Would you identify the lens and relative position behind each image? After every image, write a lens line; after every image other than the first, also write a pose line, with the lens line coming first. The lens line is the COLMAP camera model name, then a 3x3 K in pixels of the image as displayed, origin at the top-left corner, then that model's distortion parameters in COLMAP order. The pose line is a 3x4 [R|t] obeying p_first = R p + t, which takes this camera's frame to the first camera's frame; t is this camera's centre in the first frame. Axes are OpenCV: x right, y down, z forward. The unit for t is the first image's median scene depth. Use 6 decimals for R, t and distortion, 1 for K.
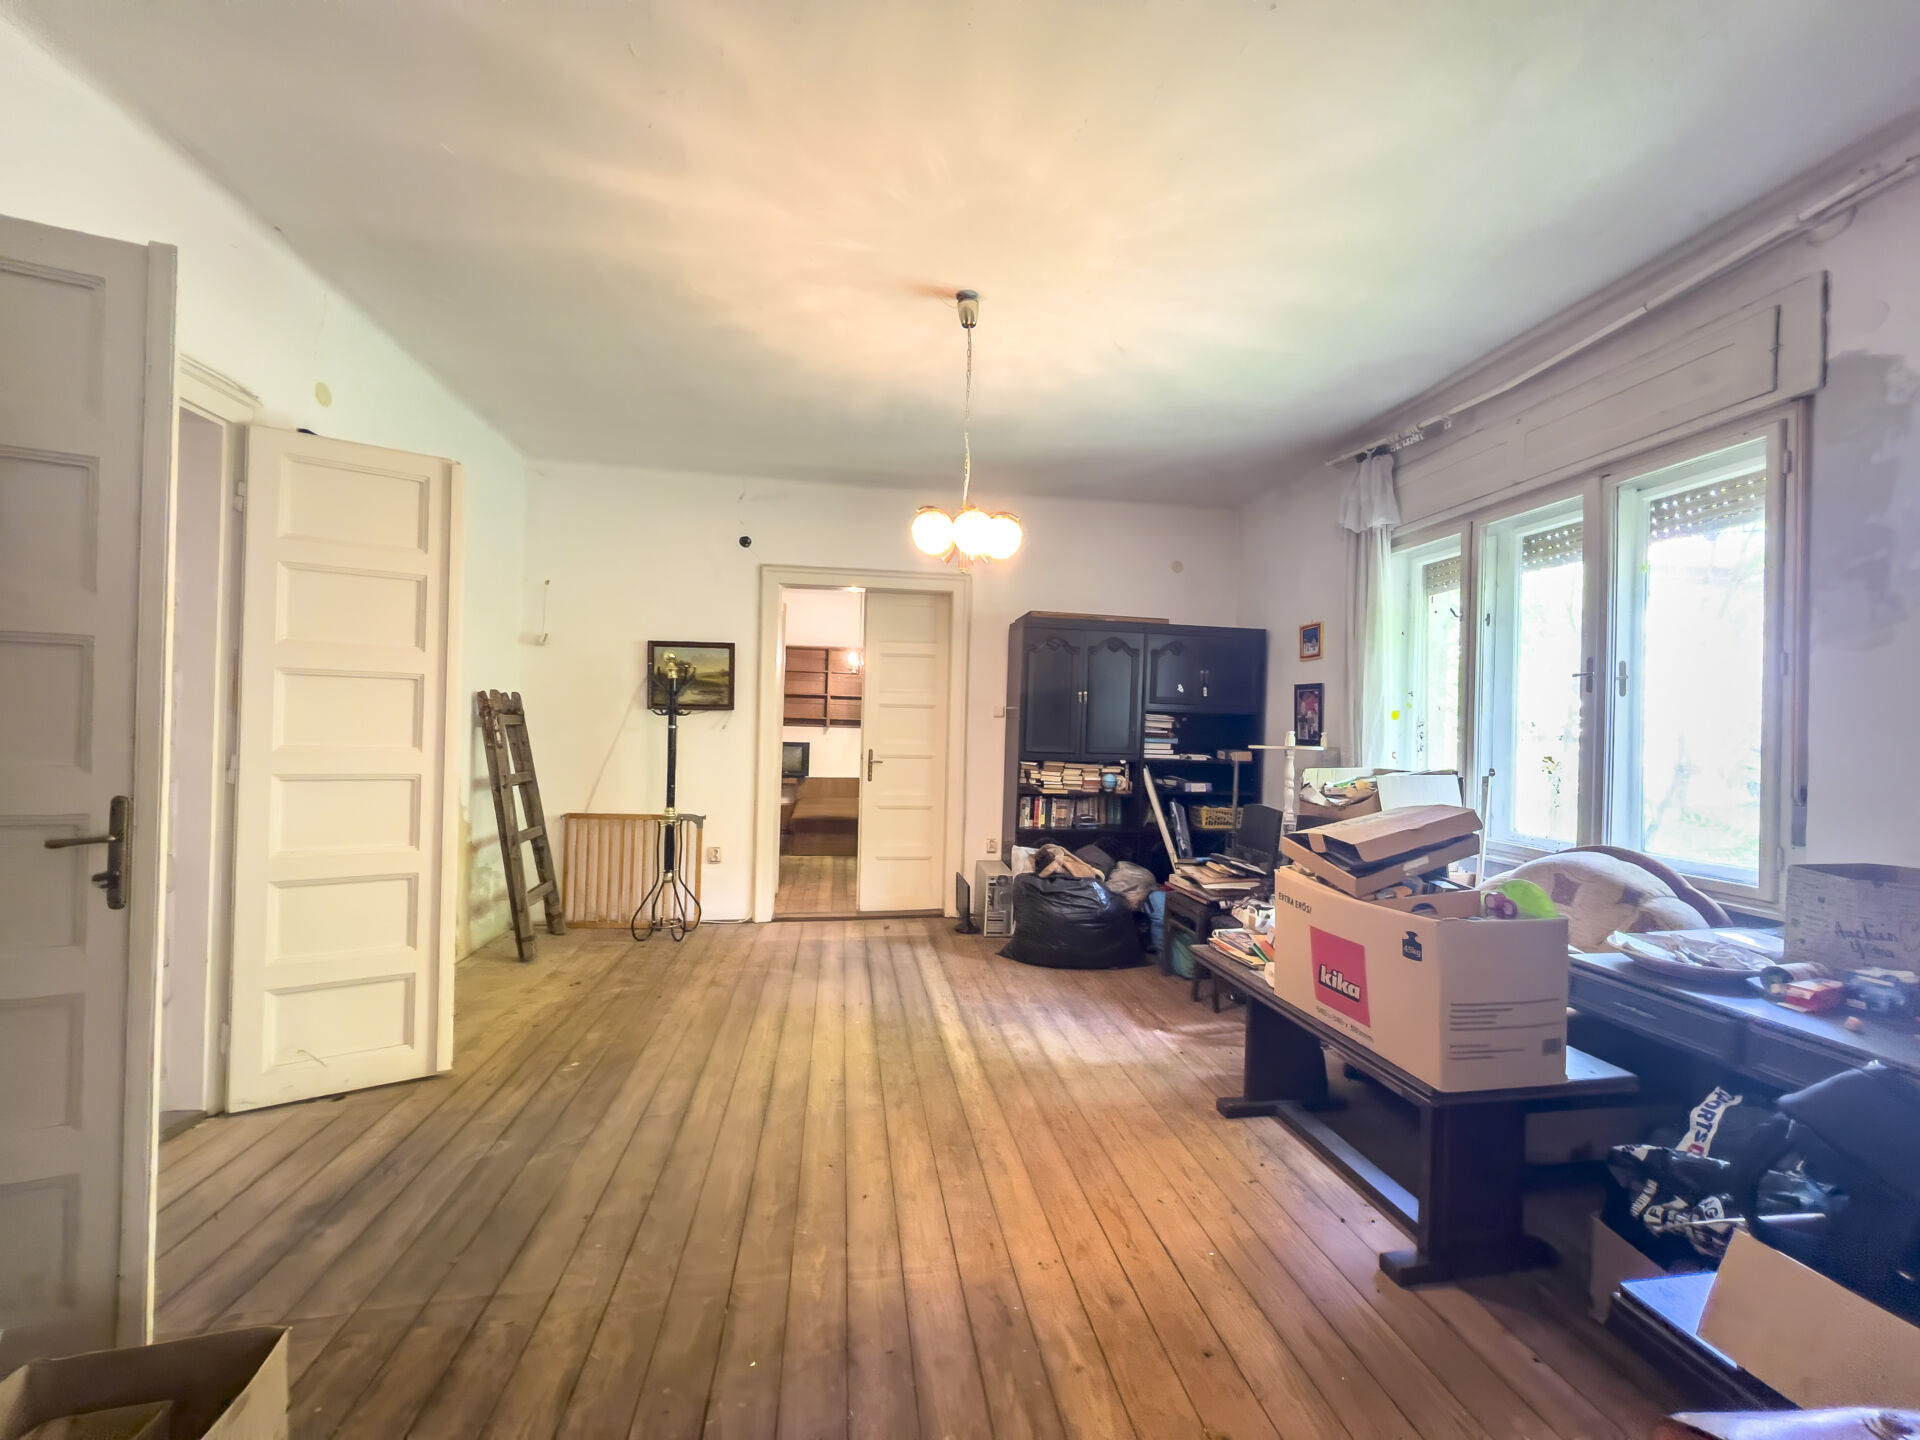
lens RADIAL K [[761.9, 0, 964.3], [0, 761.9, 720.6], [0, 0, 1]] dist [-0.007180, 0.000326]
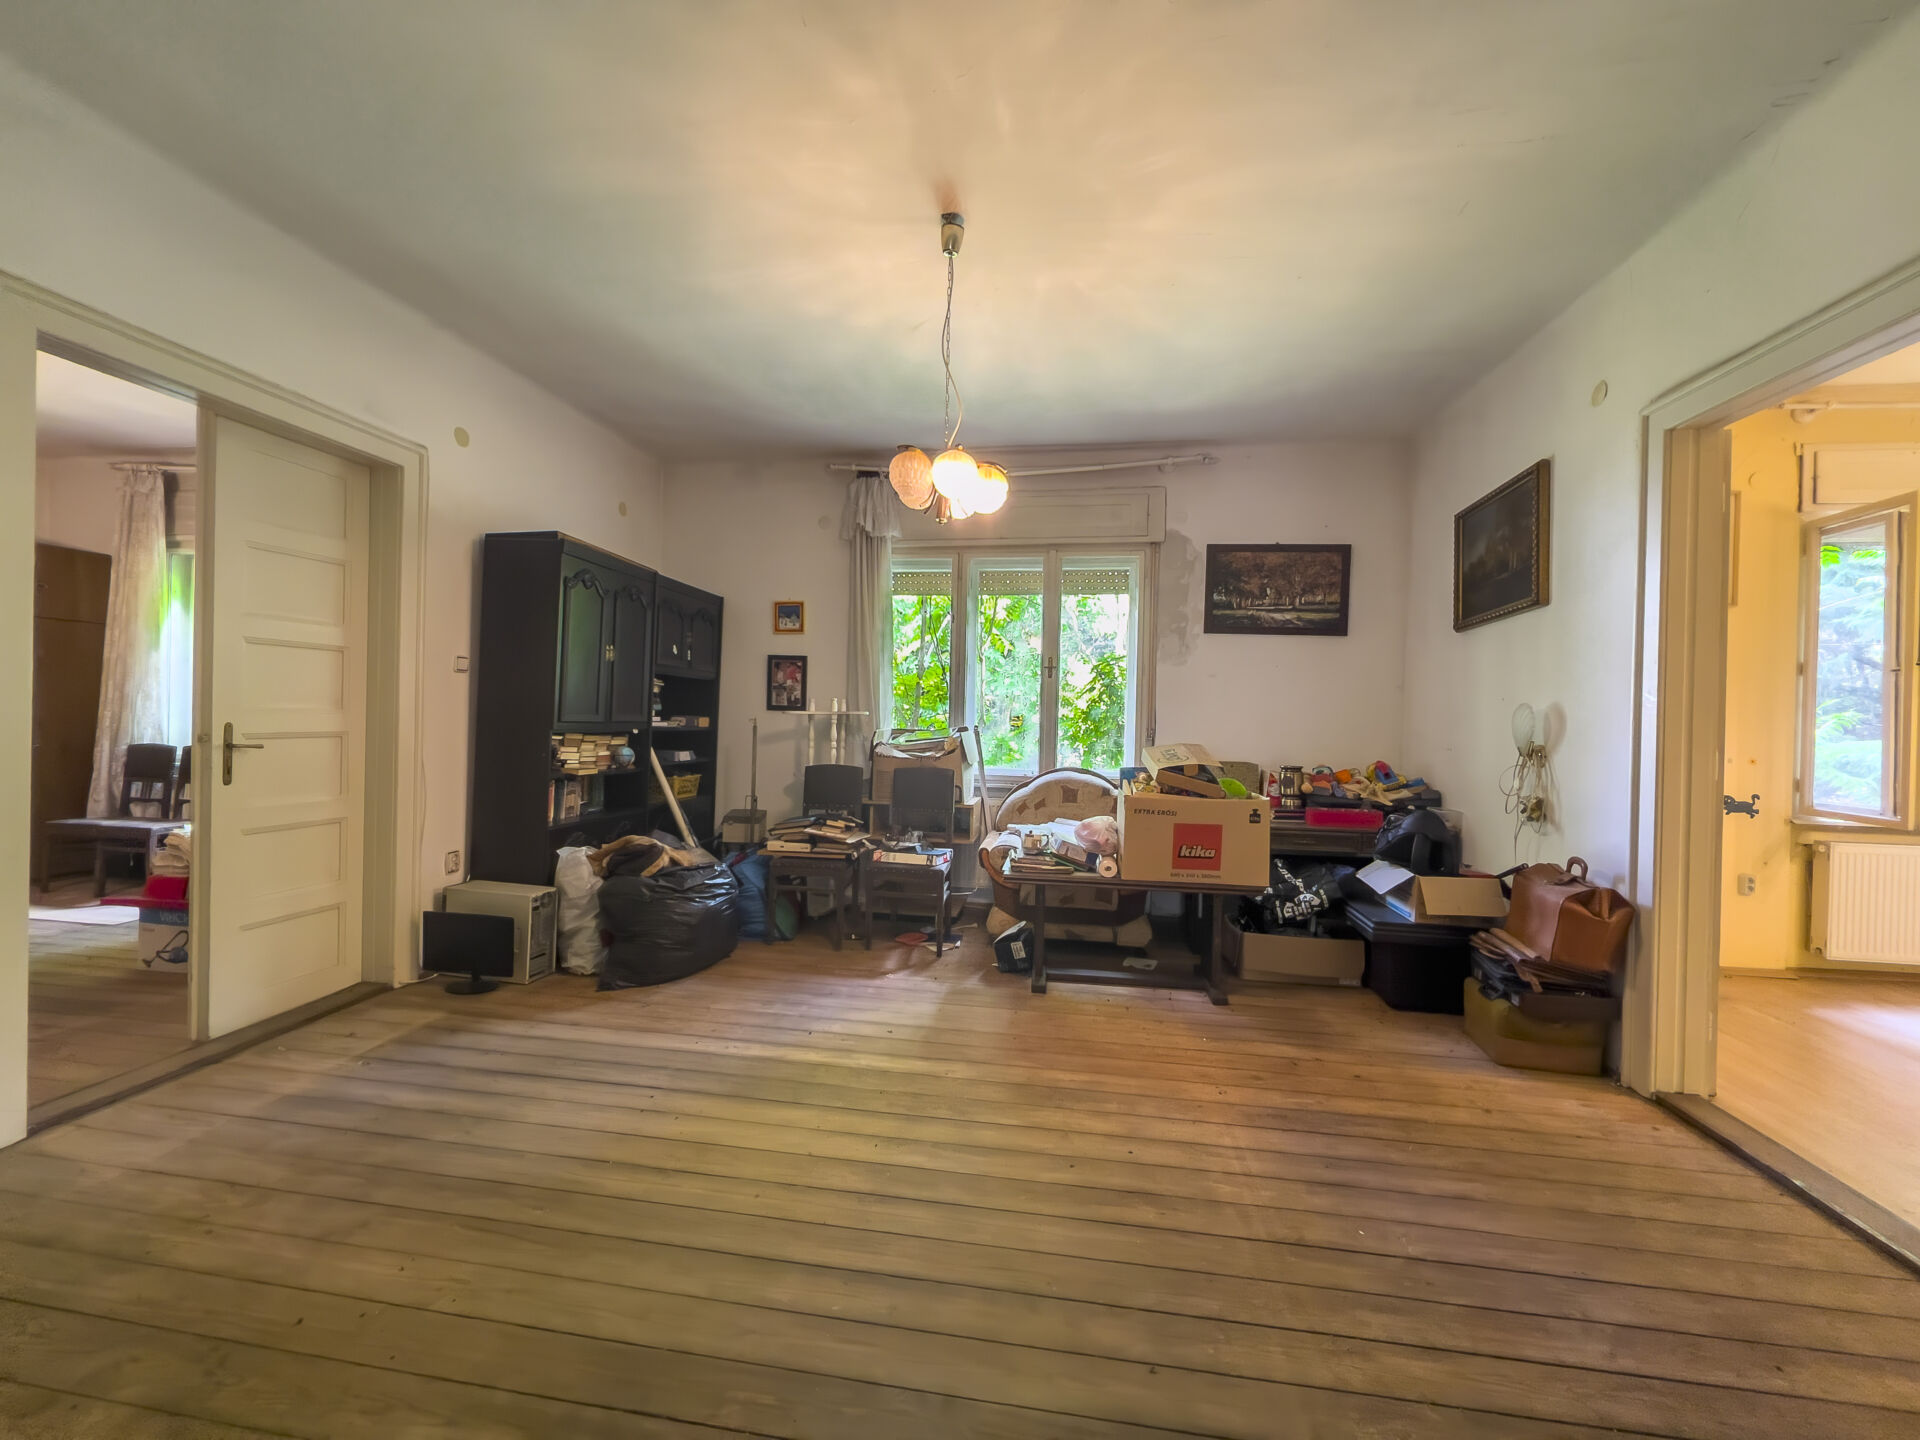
lens RADIAL K [[761.9, 0, 959.1], [0, 761.9, 720.2], [0, 0, 1]] dist [-0.007180, 0.000326]
pose [[0.307130, -0.018321, 0.951491, -0.621768], [-0.025387, 0.999301, 0.027436, 0.011148], [-0.951329, -0.032582, 0.306451, 0.493148]]
